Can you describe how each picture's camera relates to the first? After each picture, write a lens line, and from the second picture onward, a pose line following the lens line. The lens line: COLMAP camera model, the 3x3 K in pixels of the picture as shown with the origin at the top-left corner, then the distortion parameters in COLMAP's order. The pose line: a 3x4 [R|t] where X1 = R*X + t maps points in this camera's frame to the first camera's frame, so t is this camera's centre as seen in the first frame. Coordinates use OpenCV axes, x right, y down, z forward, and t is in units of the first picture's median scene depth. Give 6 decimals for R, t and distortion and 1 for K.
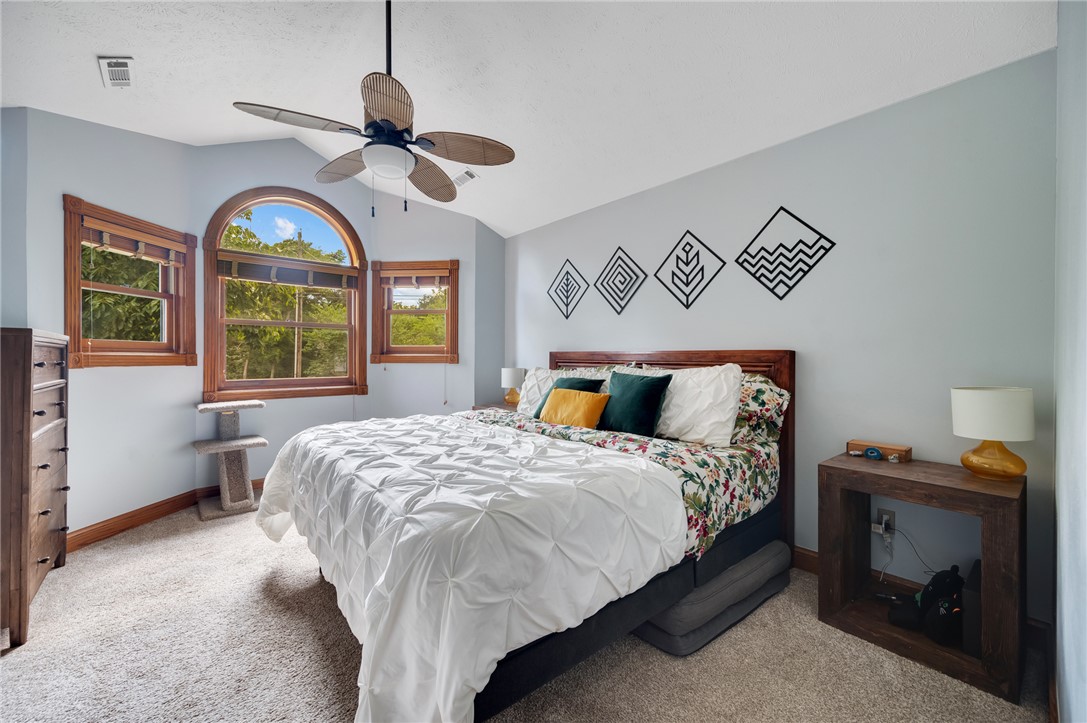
lens RADIAL K [[435.4, 0, 548.5], [0, 435.4, 356.6], [0, 0, 1]] dist [0.000247, -0.000106]
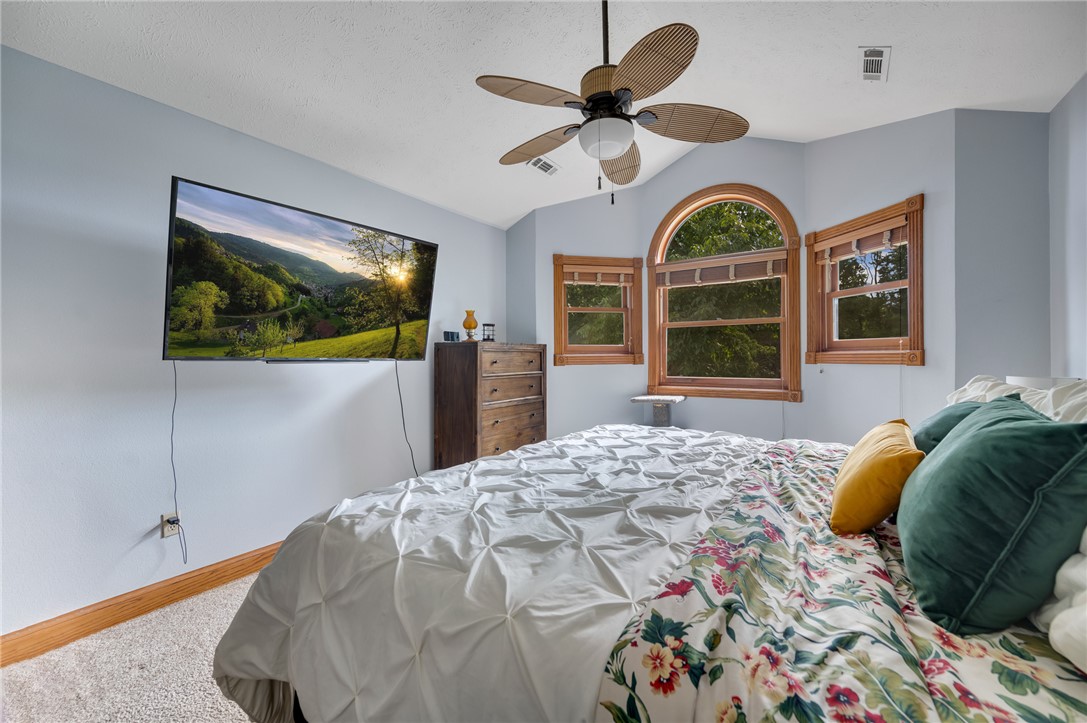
lens RADIAL K [[435.4, 0, 548.5], [0, 435.4, 356.6], [0, 0, 1]] dist [0.000247, -0.000106]
pose [[0.250926, -0.003511, -0.968000, 0.317838], [0.006992, 0.999974, -0.001815, 0.001469], [0.967981, -0.006313, 0.250944, 0.446784]]
